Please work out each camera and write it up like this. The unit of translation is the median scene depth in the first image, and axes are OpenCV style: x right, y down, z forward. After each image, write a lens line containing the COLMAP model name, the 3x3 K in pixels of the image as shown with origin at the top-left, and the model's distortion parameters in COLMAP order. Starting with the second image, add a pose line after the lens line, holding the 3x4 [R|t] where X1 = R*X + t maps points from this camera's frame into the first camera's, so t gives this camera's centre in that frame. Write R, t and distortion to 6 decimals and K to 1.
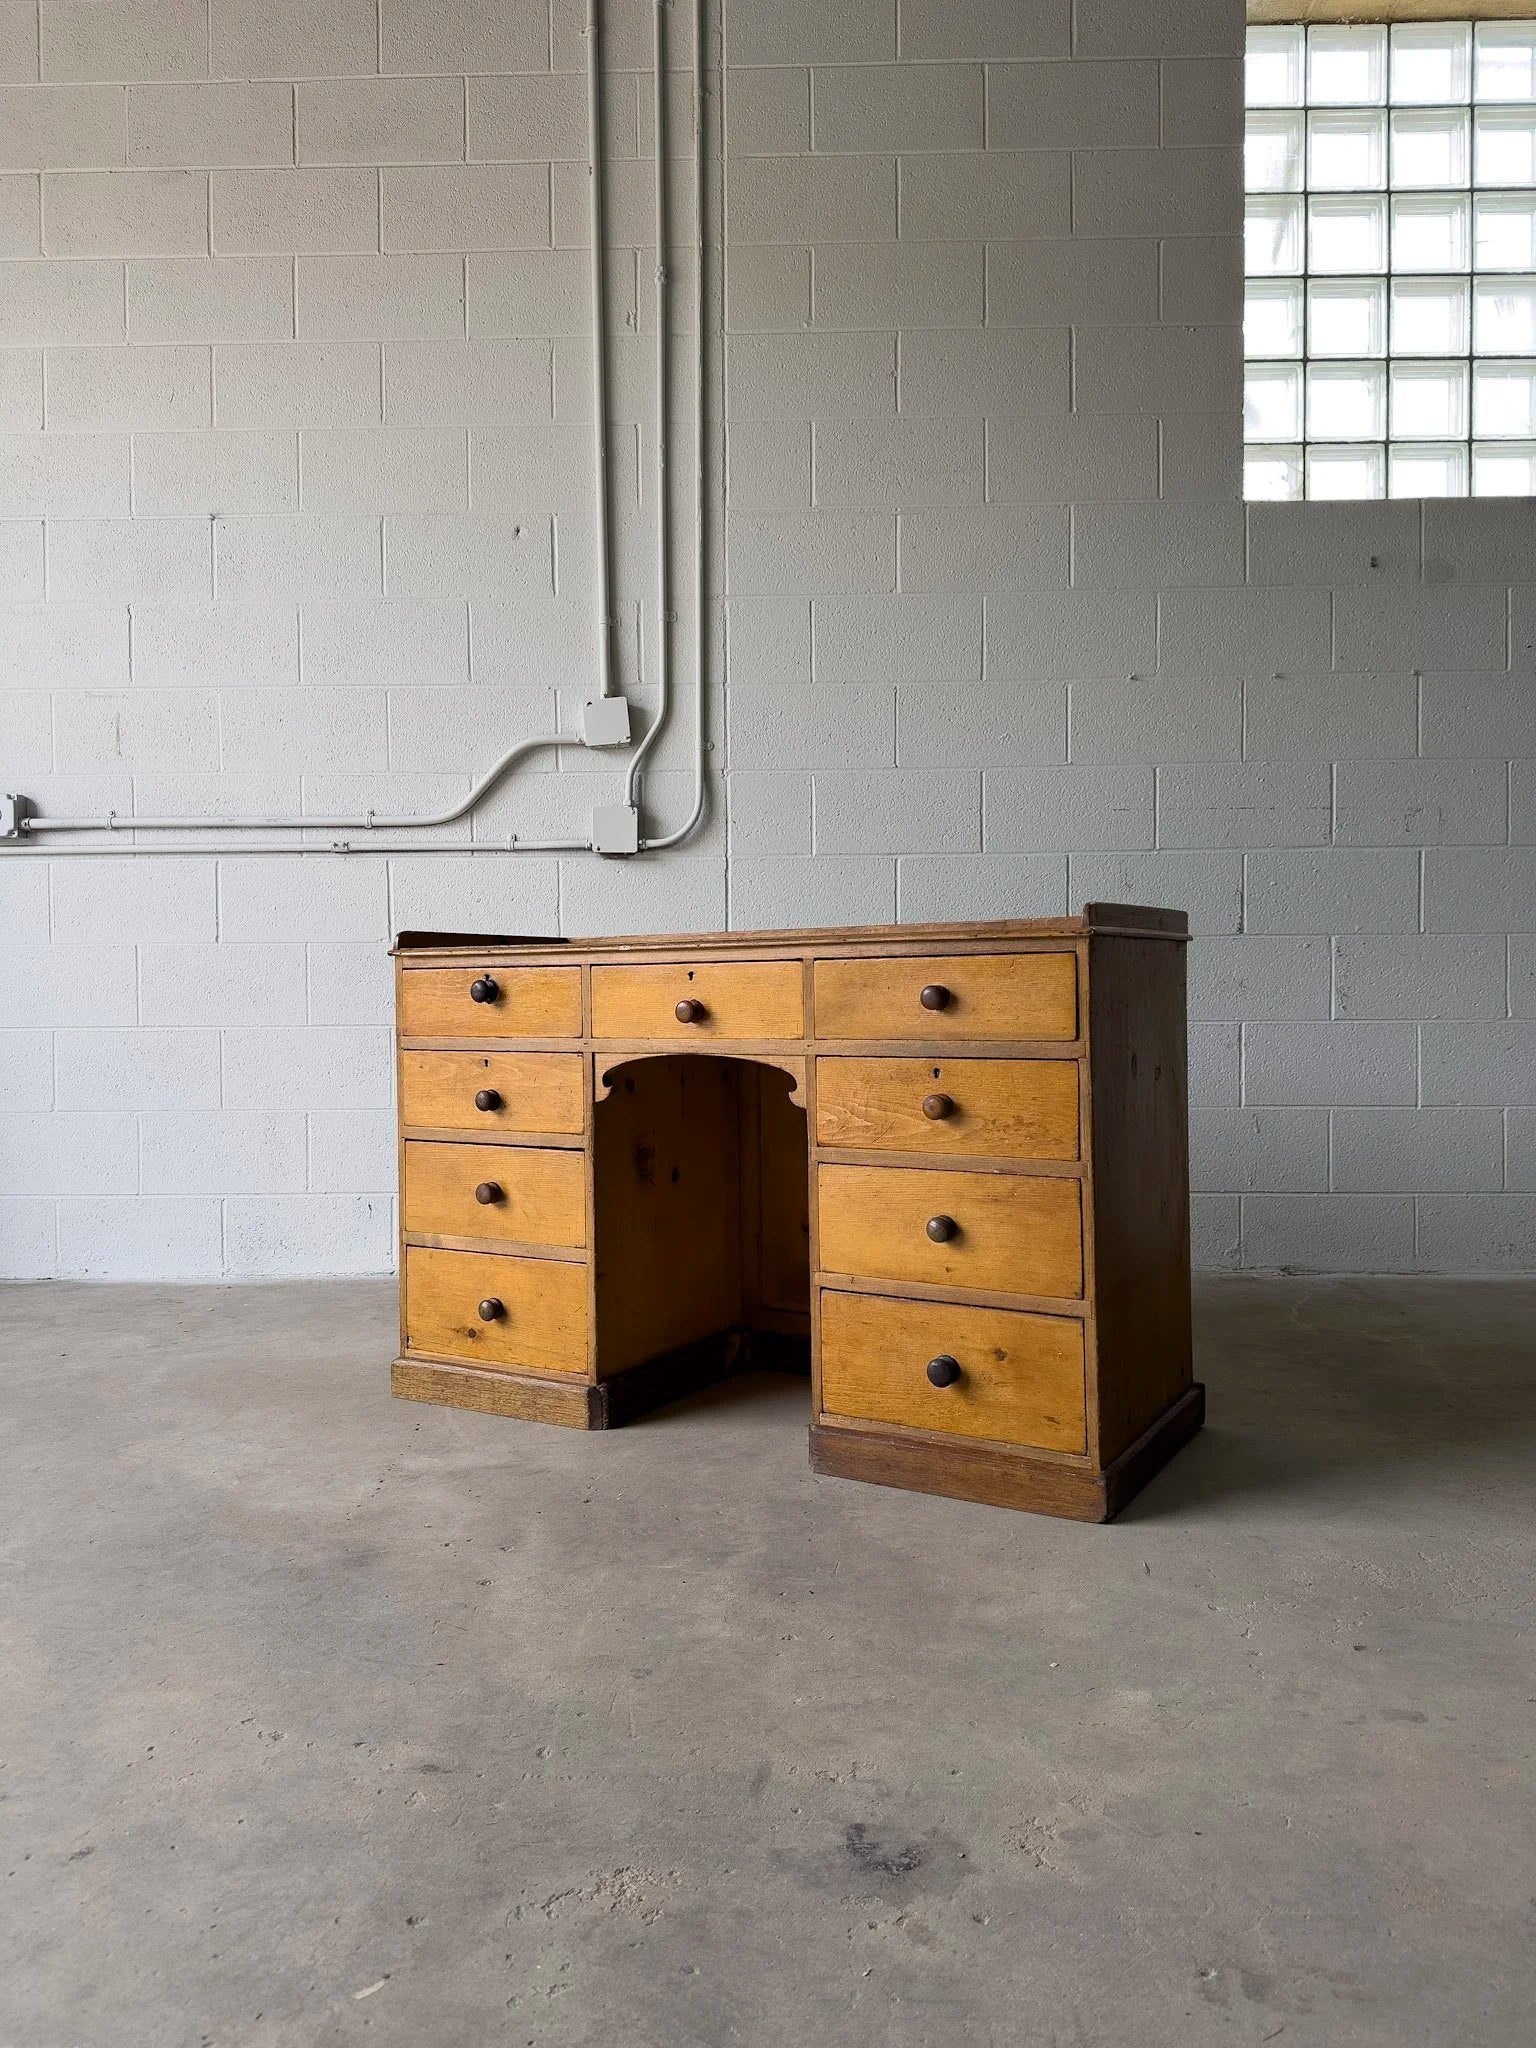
lens RADIAL K [[1454.4, 0, 762.5], [0, 1454.4, 1032.2], [0, 0, 1]] dist [0.118027, -0.164025]
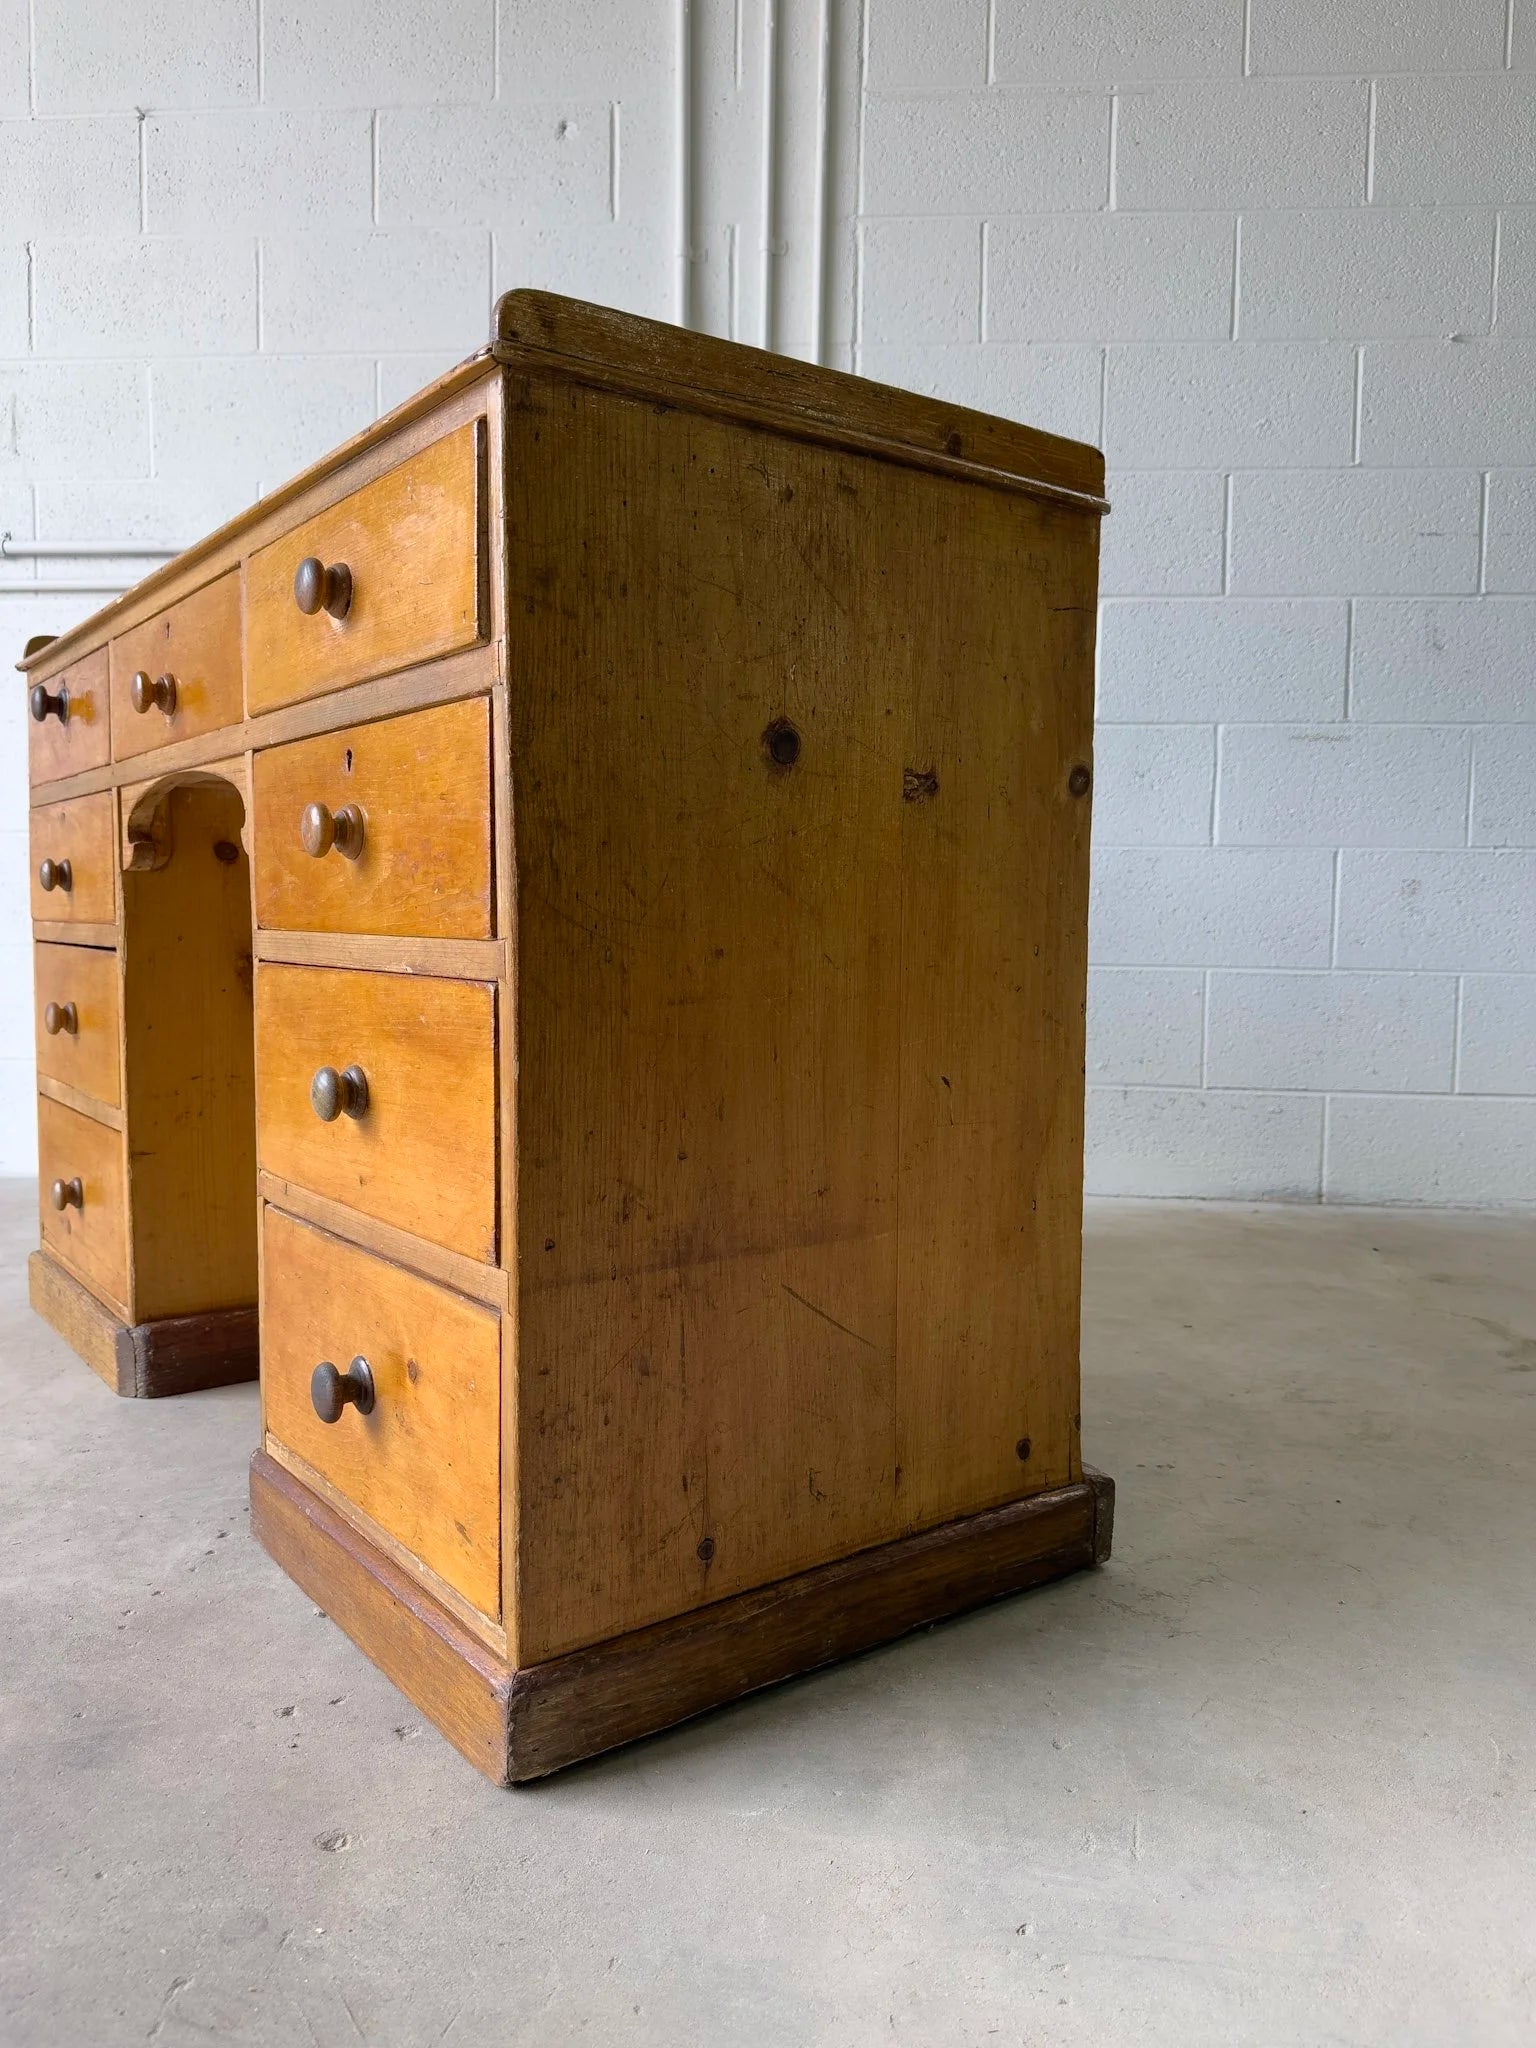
lens RADIAL K [[1476.7, 0, 777.1], [0, 1476.7, 1029.2], [0, 0, 1]] dist [0.008236, -0.009028]
pose [[0.998522, 0.024318, -0.048614, -0.020231], [-0.022120, 0.998731, 0.045250, 0.054390], [0.049652, -0.044108, 0.997792, 0.288337]]
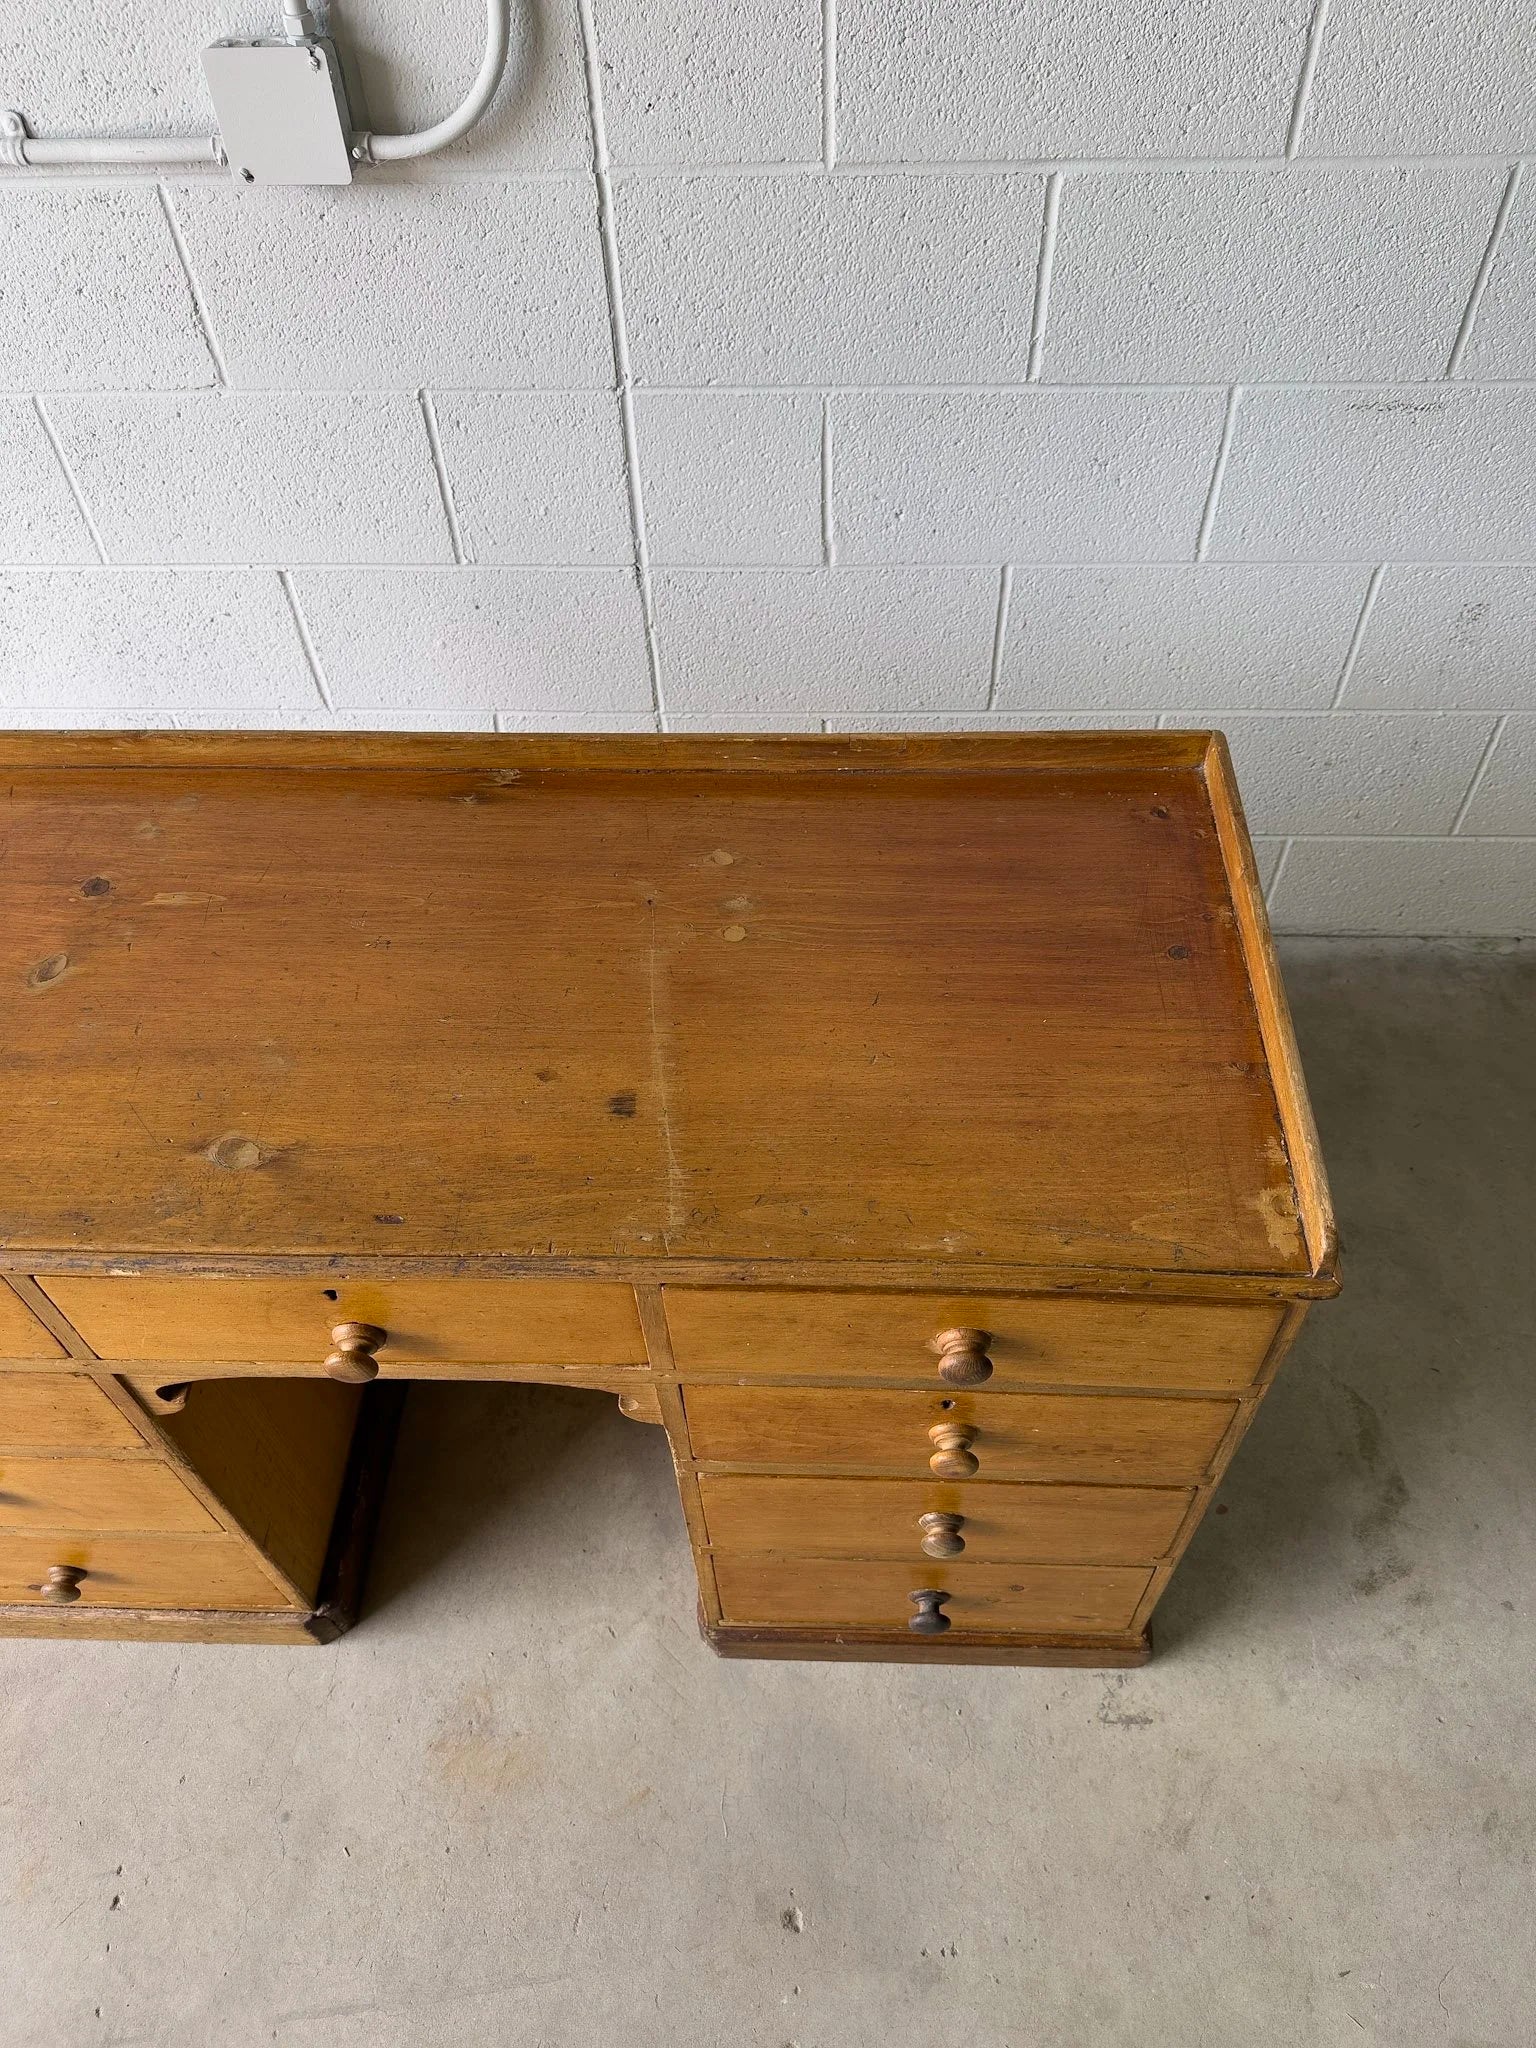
lens RADIAL K [[1458.7, 0, 778.6], [0, 1458.7, 1017.3], [0, 0, 1]] dist [0.024081, -0.037432]
pose [[0.999802, -0.008376, -0.018048, 0.026990], [0.019085, 0.660209, 0.750840, -0.260985], [0.005626, -0.751036, 0.660238, 0.593394]]
